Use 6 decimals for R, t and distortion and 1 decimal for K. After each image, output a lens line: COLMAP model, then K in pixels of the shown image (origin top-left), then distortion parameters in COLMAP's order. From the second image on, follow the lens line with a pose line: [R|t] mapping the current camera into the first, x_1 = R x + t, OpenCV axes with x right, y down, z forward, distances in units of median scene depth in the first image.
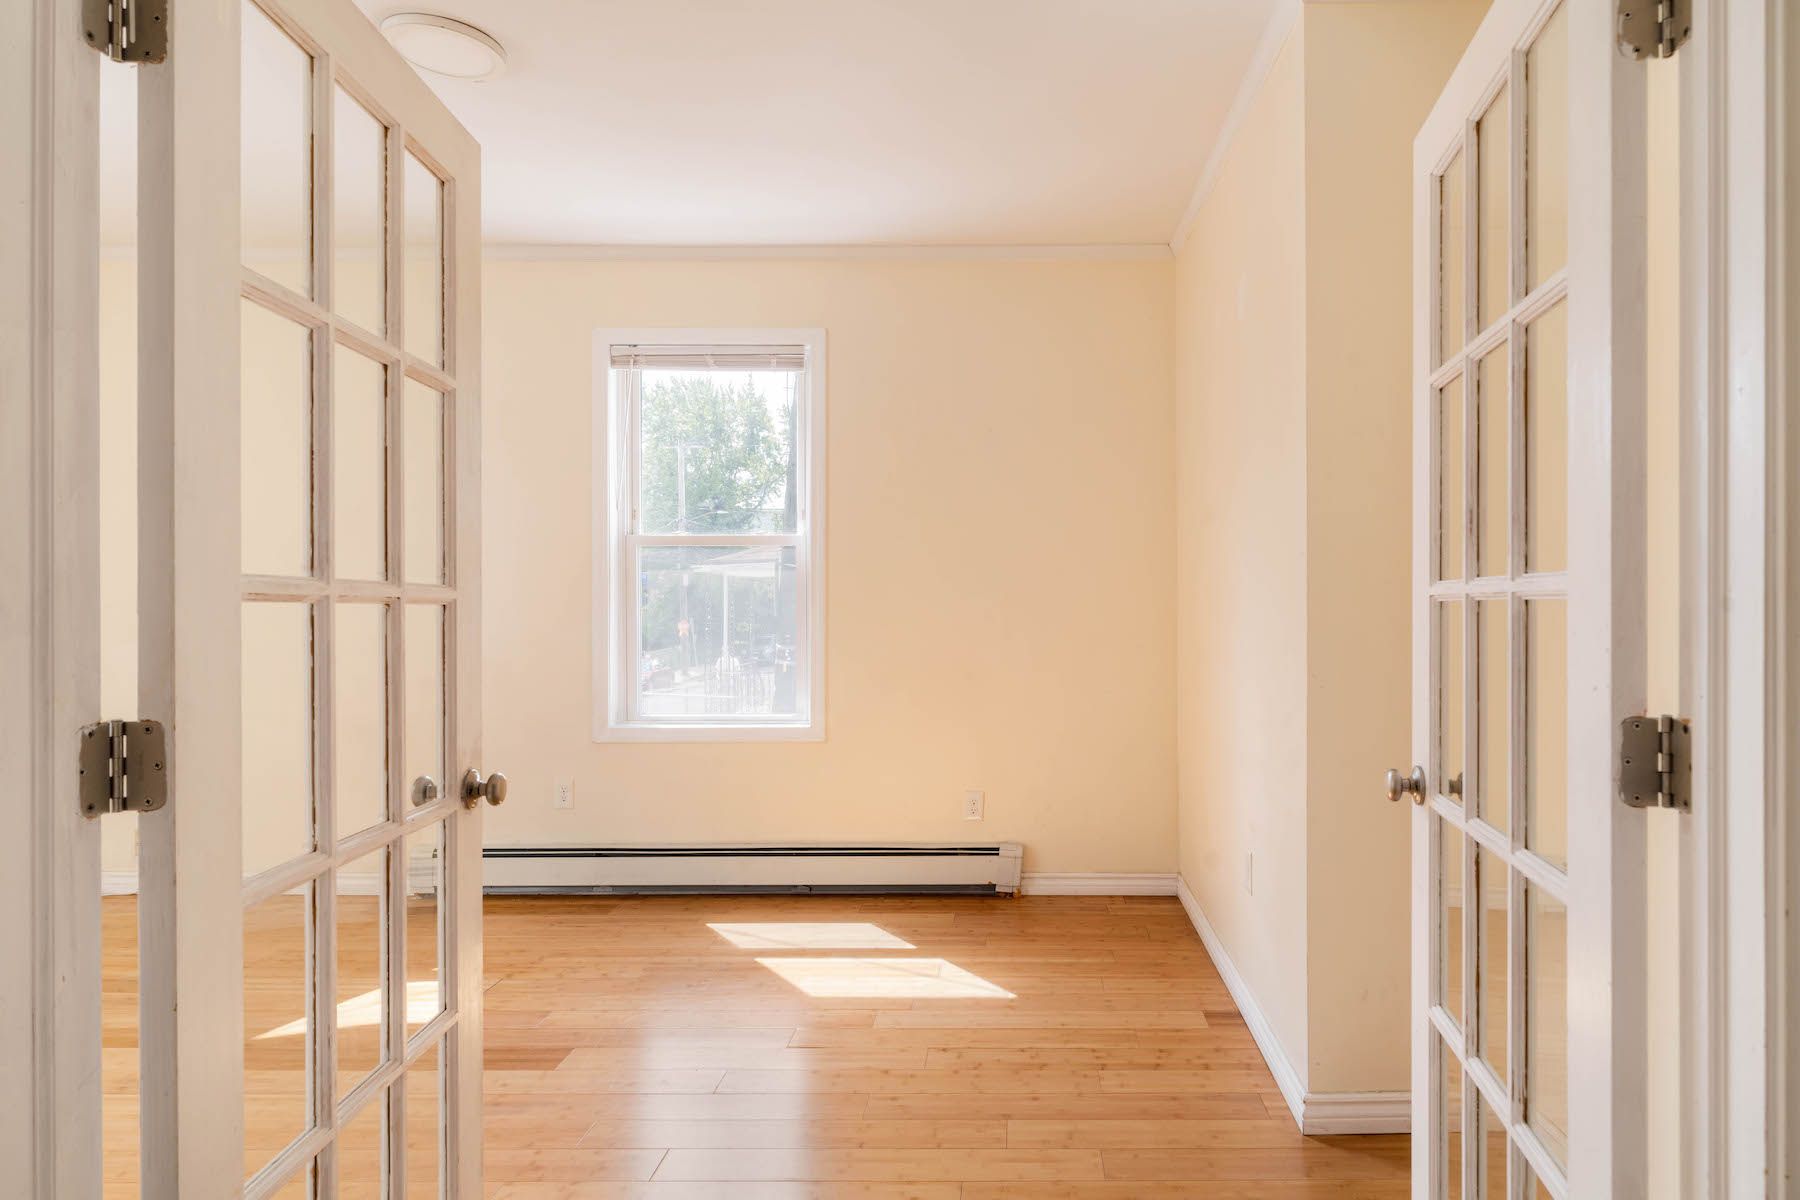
lens RADIAL K [[1017.2, 0, 1042.8], [0, 1017.2, 606.3], [0, 0, 1]] dist [-0.001175, -0.000107]
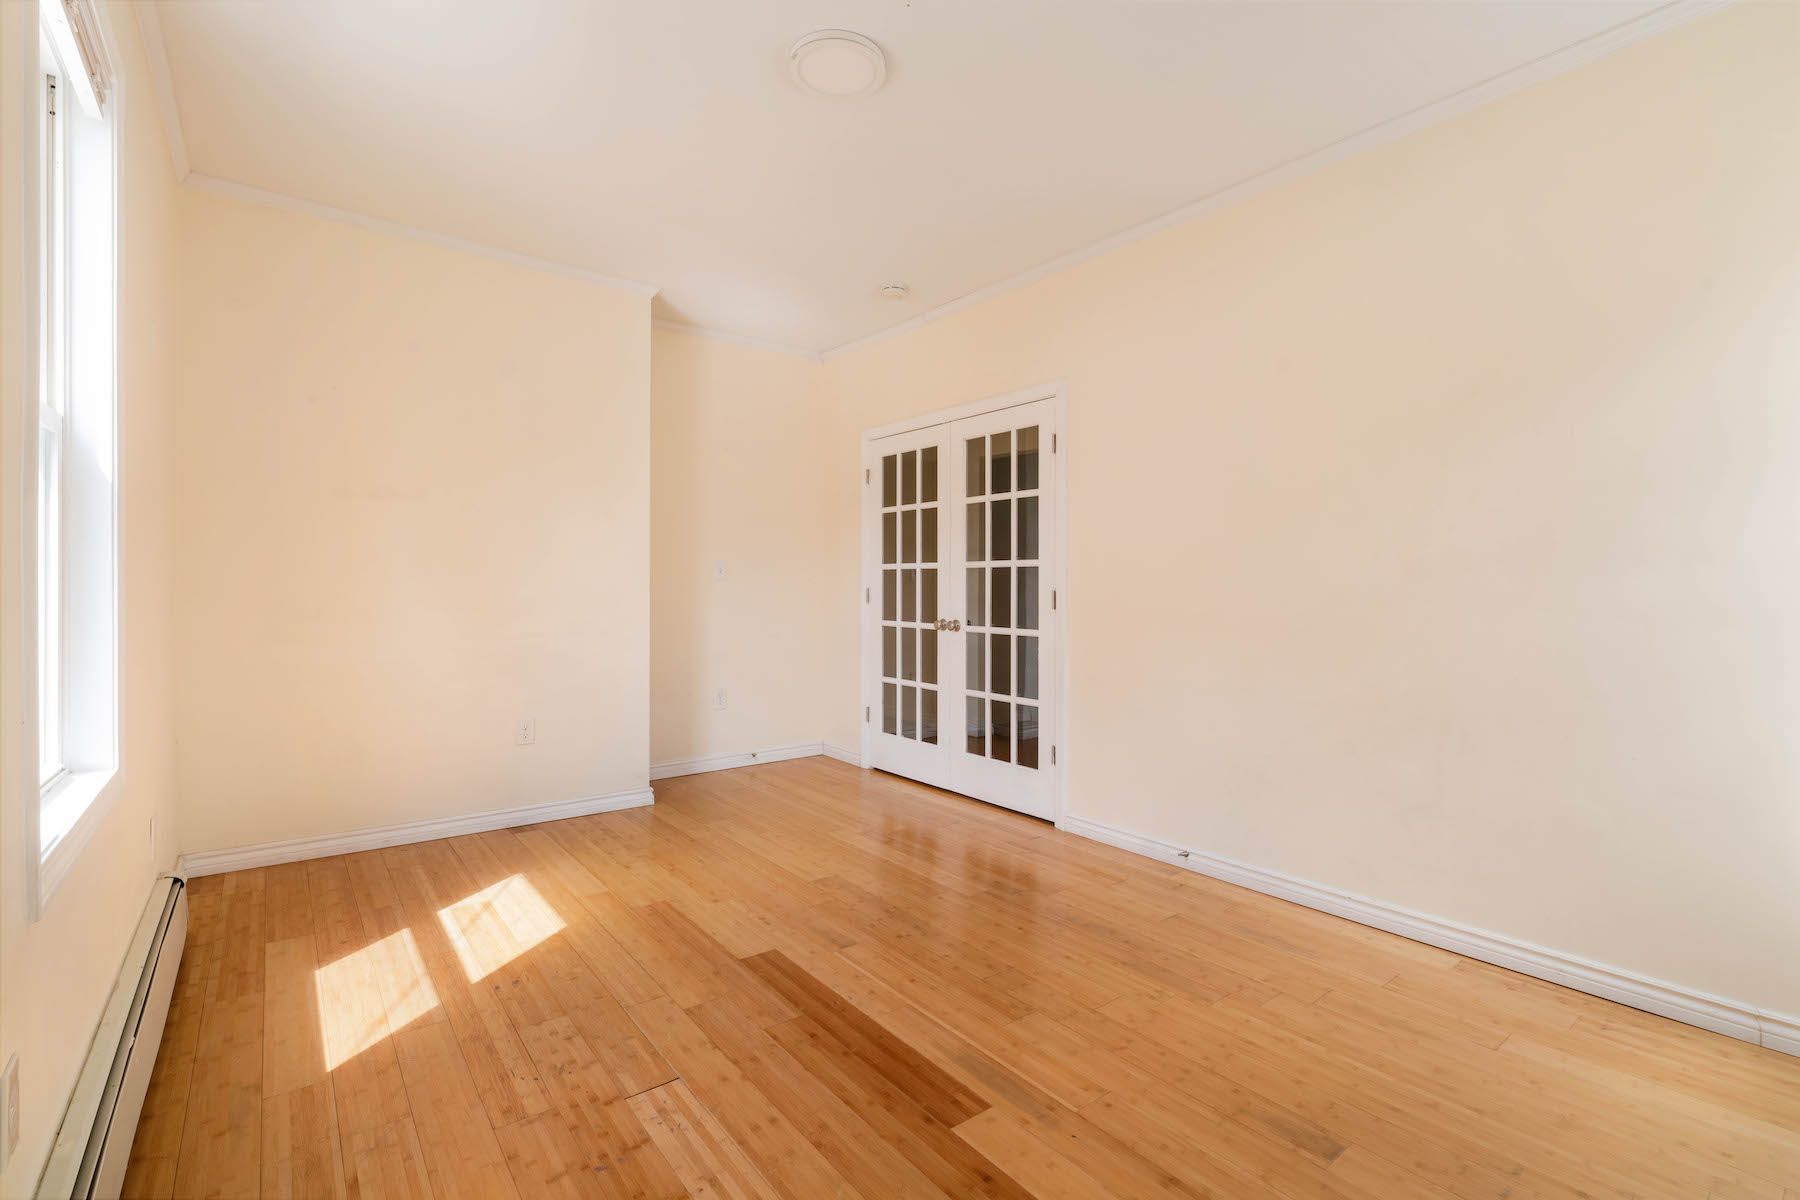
lens RADIAL K [[814.7, 0, 900.0], [0, 814.7, 600.0], [0, 0, 1]] dist [-0.002844, -0.000114]
pose [[-0.601407, -0.017852, 0.798743, -0.962952], [0.003075, 0.999691, 0.024659, 0.018024], [-0.798937, 0.017287, -0.601167, 1.055555]]
